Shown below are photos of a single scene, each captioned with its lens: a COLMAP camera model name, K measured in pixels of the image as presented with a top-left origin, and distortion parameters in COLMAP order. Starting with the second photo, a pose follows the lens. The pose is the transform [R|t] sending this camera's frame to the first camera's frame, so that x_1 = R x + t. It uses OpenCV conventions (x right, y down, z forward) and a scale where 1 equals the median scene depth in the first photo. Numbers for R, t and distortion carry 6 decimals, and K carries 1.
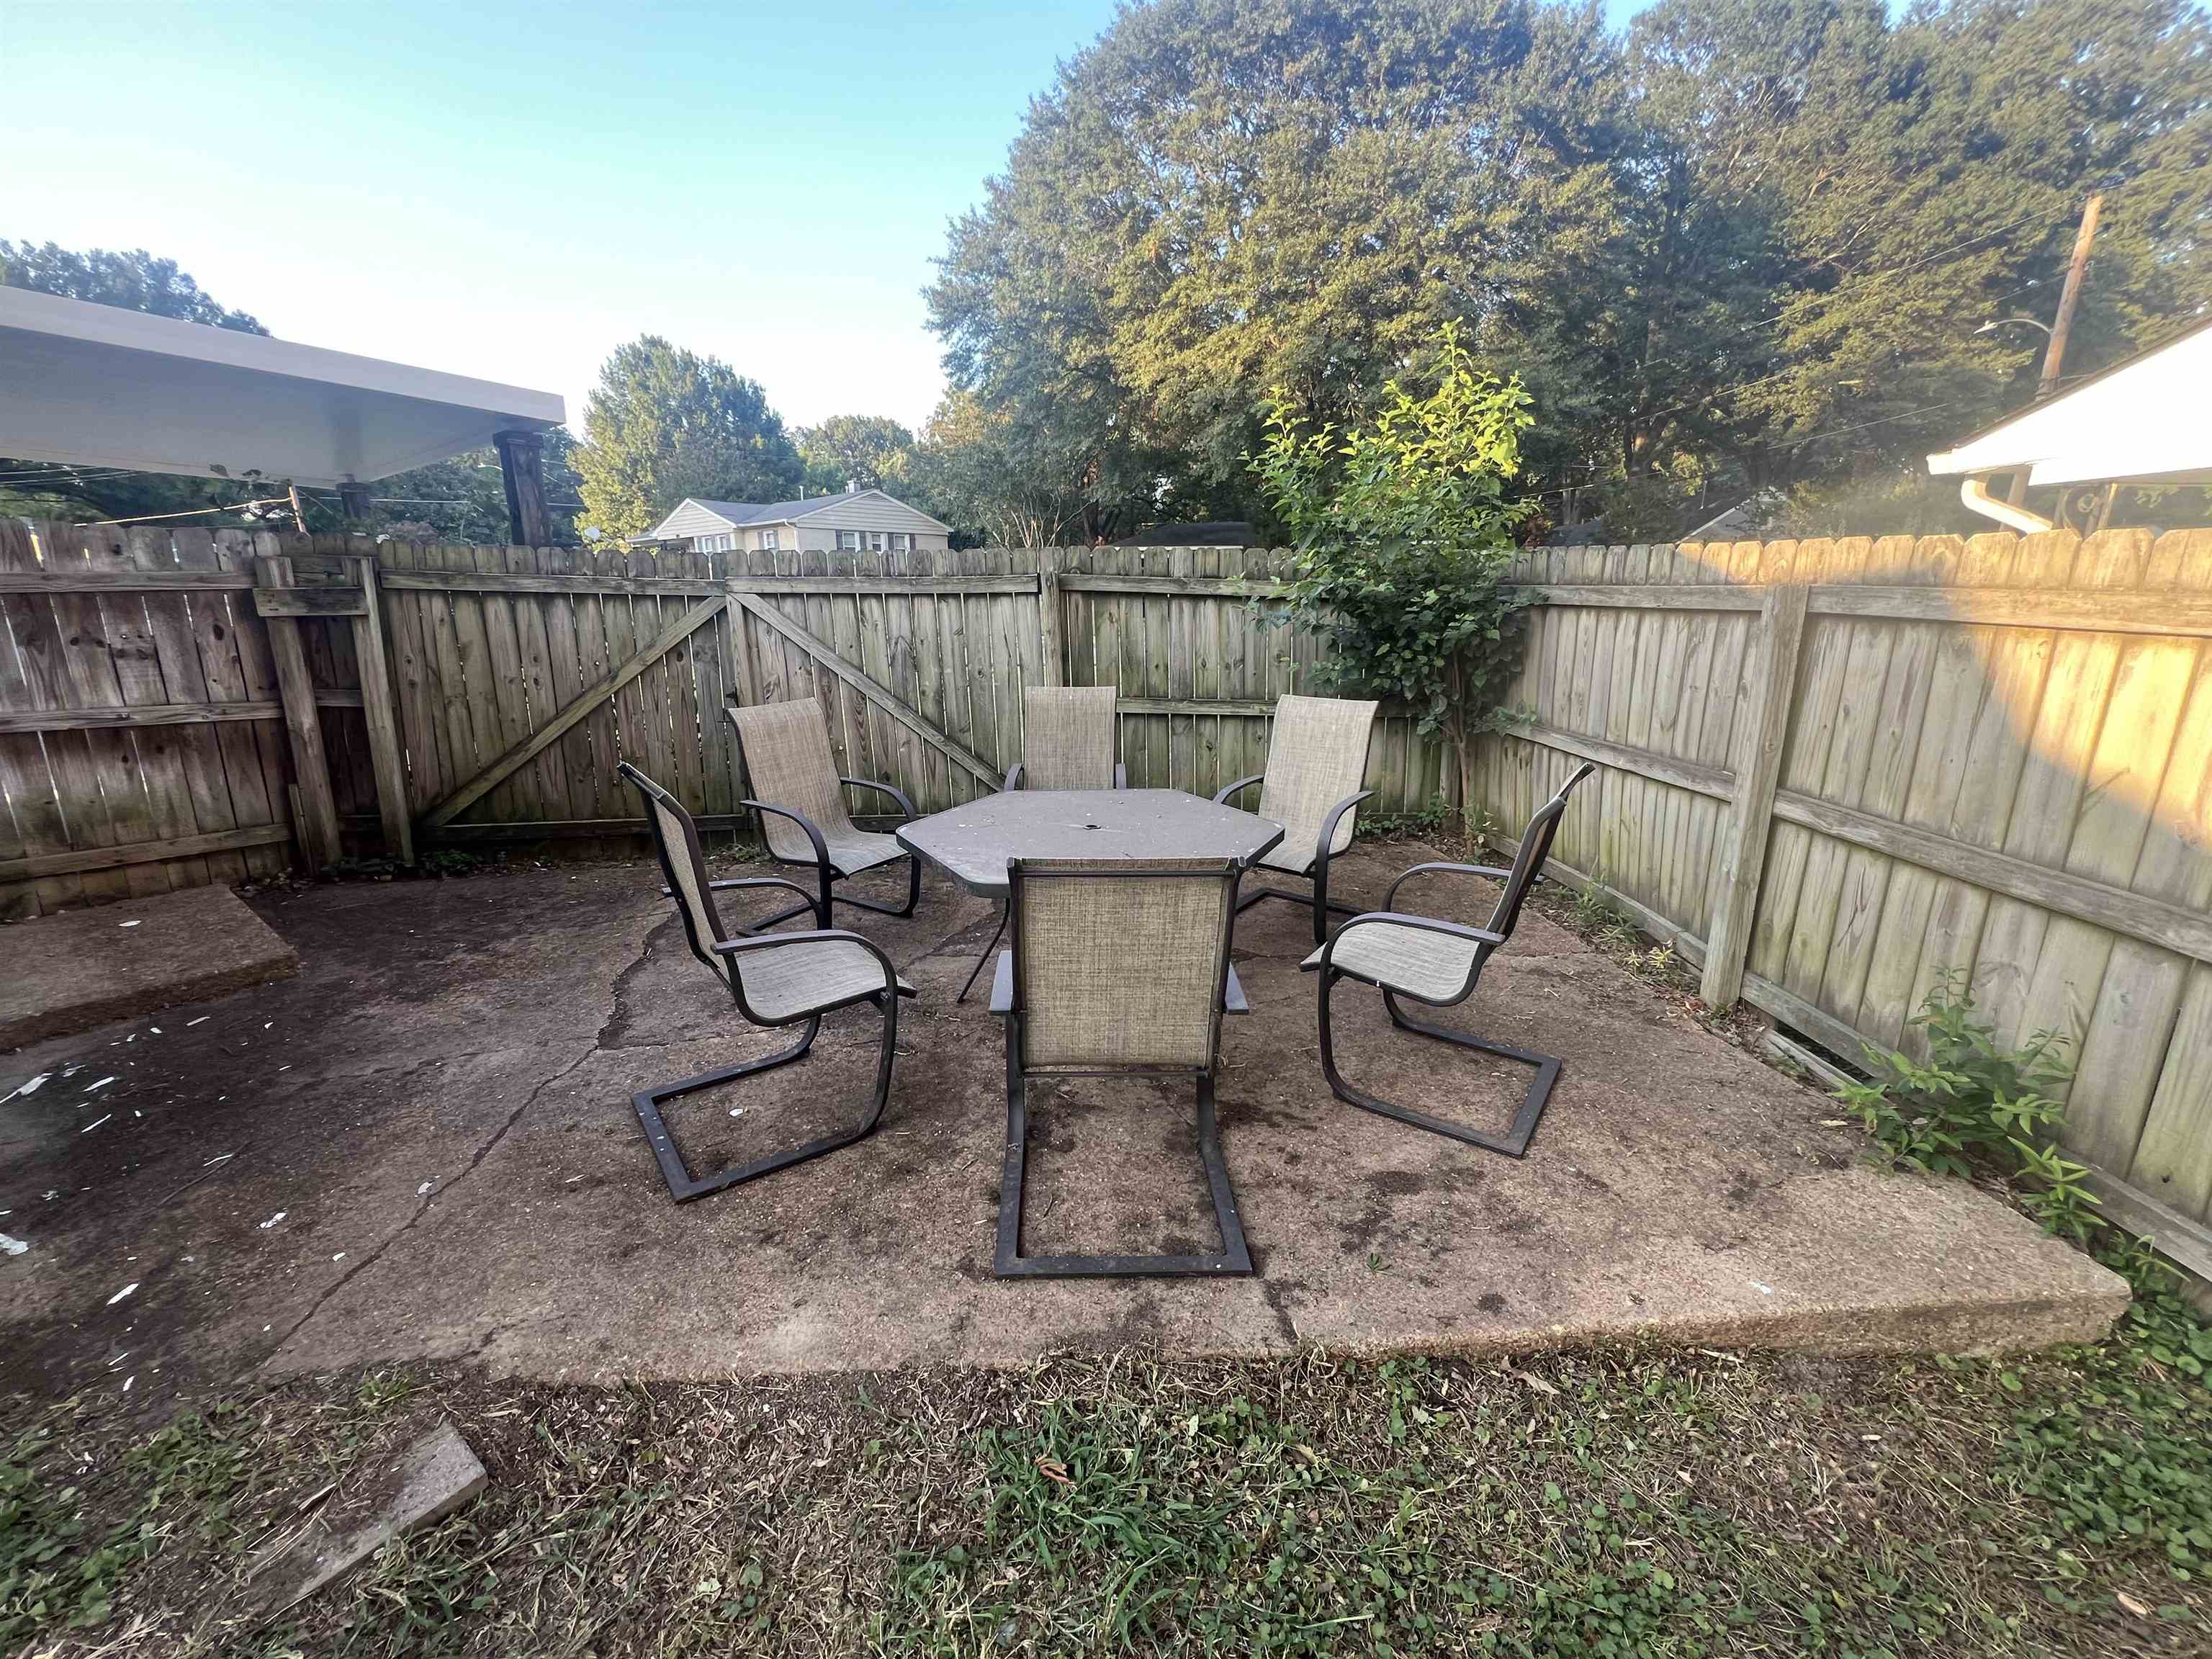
lens RADIAL K [[892.1, 0, 1094.6], [0, 892.1, 833.3], [0, 0, 1]] dist [-0.003854, 0.001405]
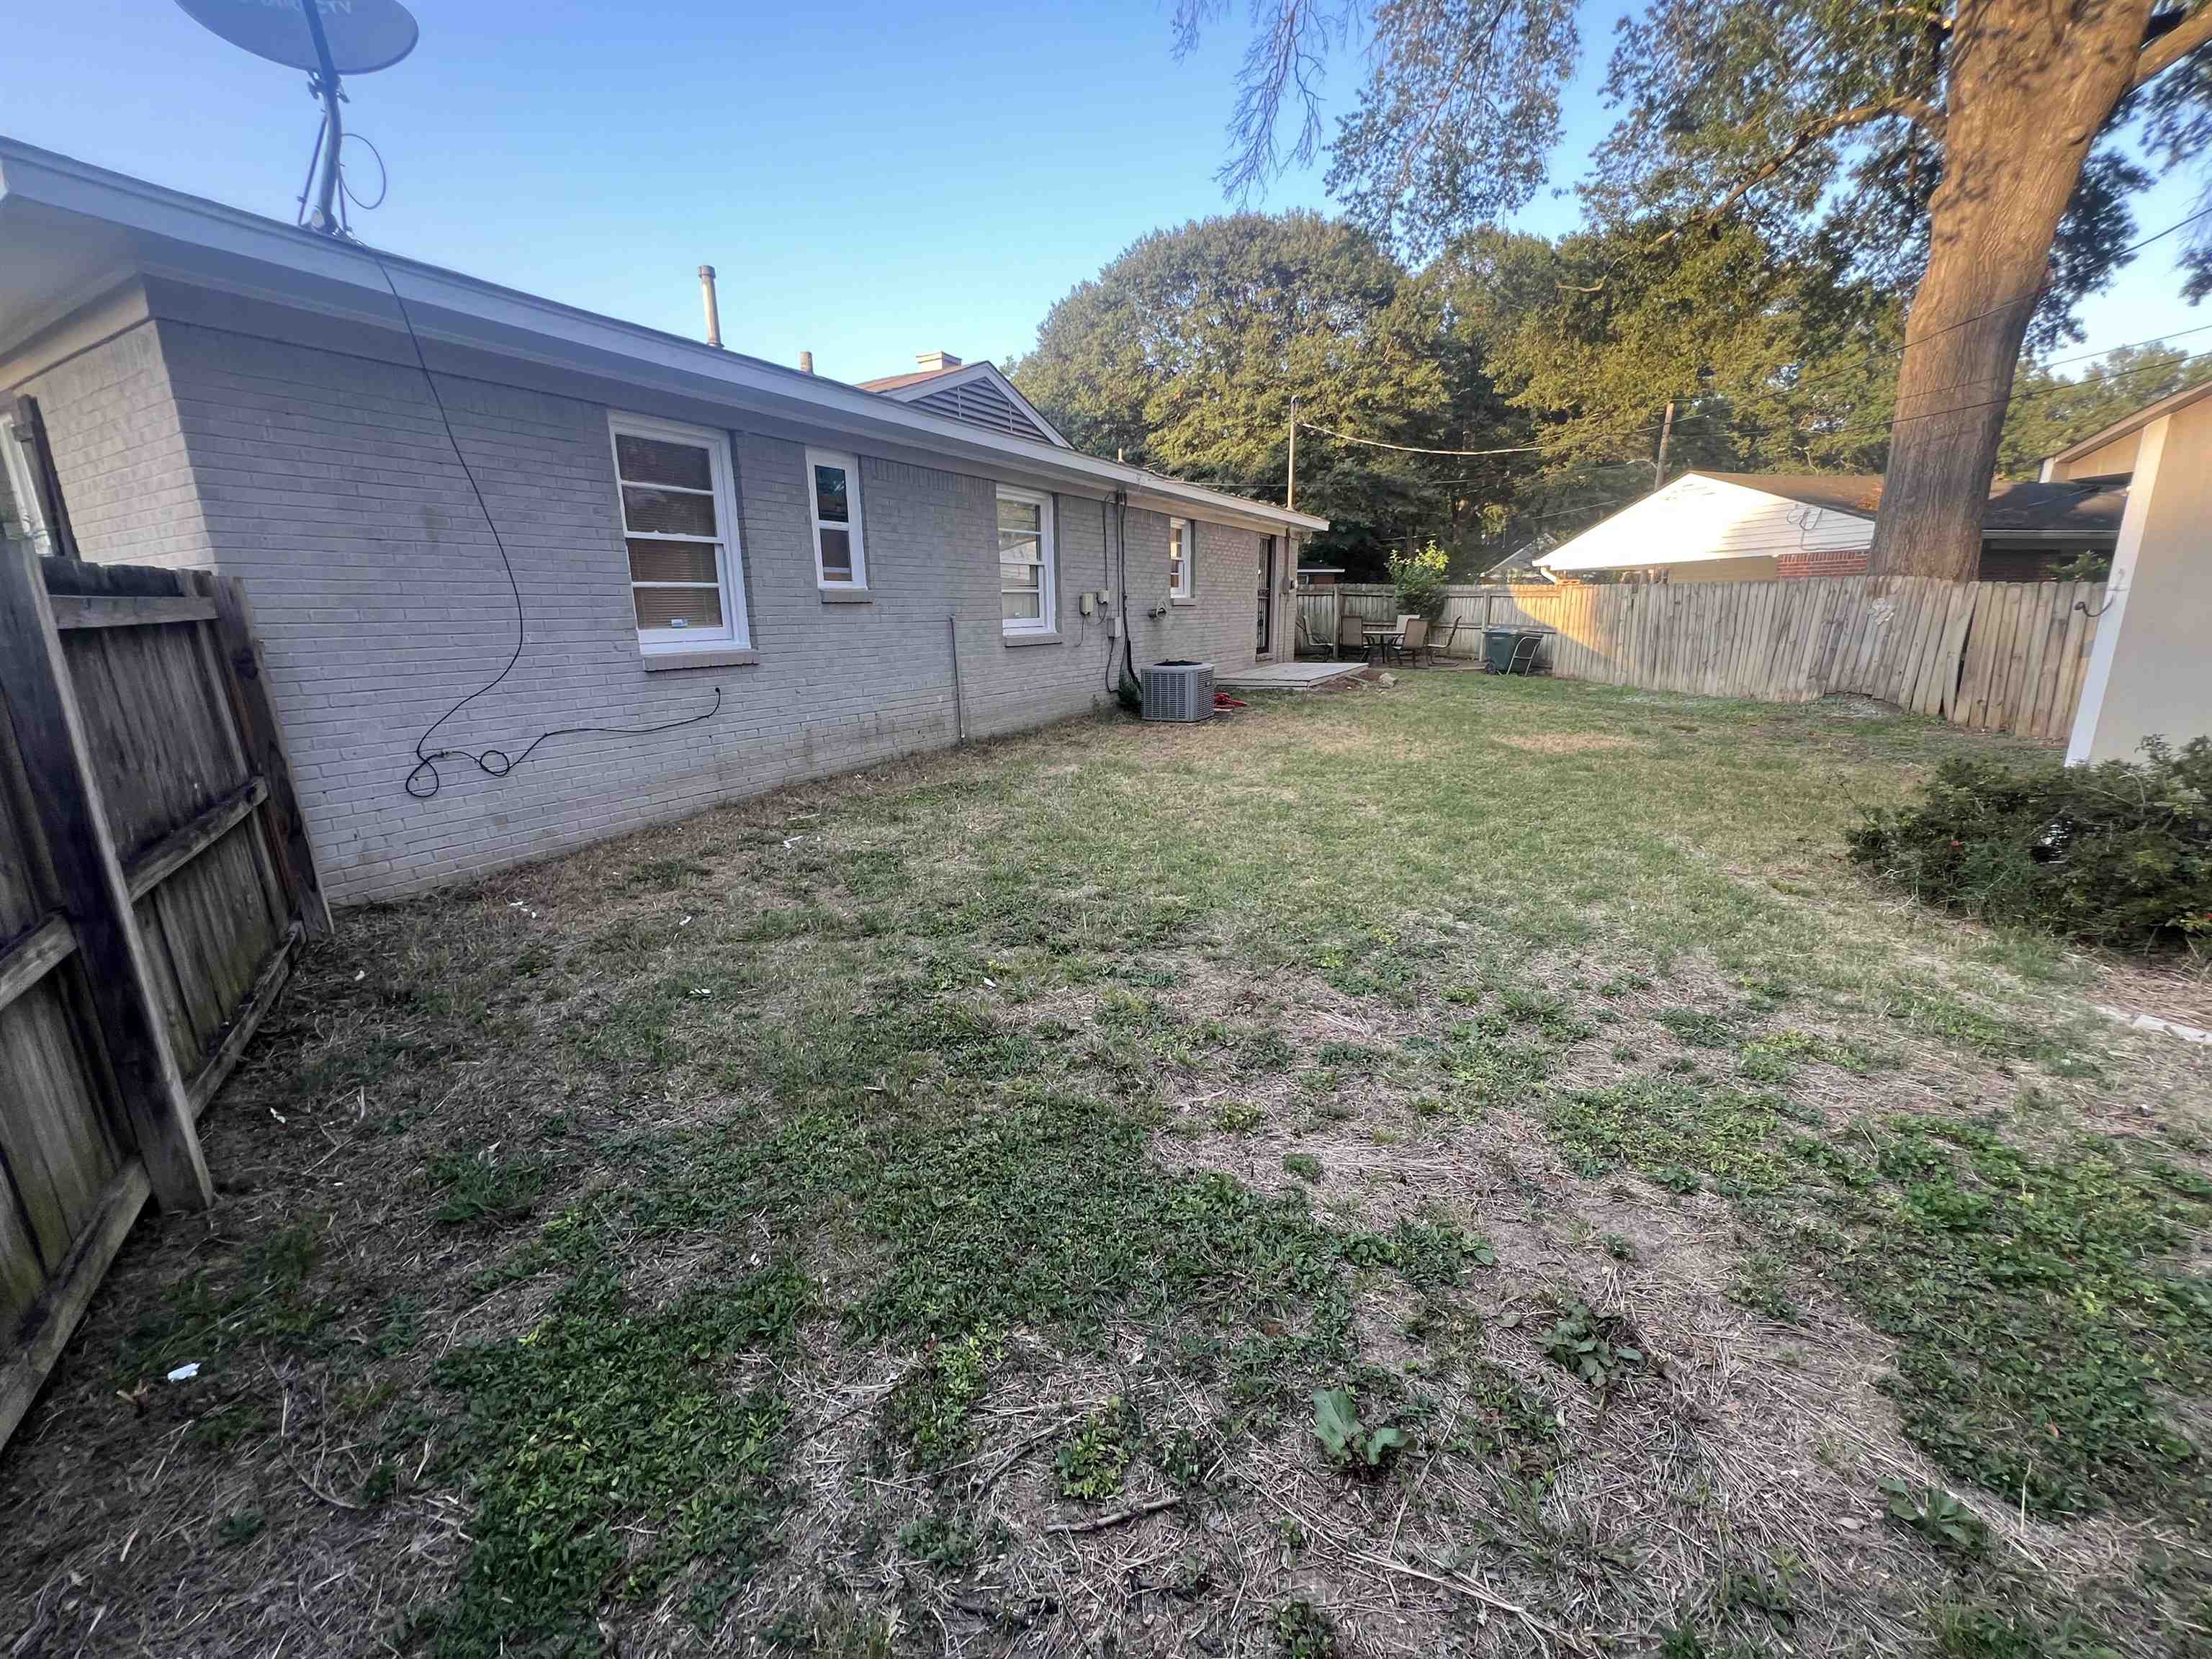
lens RADIAL K [[892.1, 0, 1091.8], [0, 892.1, 829.8], [0, 0, 1]] dist [-0.003854, 0.001405]
pose [[0.989503, -0.035472, 0.140089, -0.385847], [0.038501, 0.999078, -0.018970, 0.186288], [-0.139288, 0.024164, 0.989957, -0.635647]]
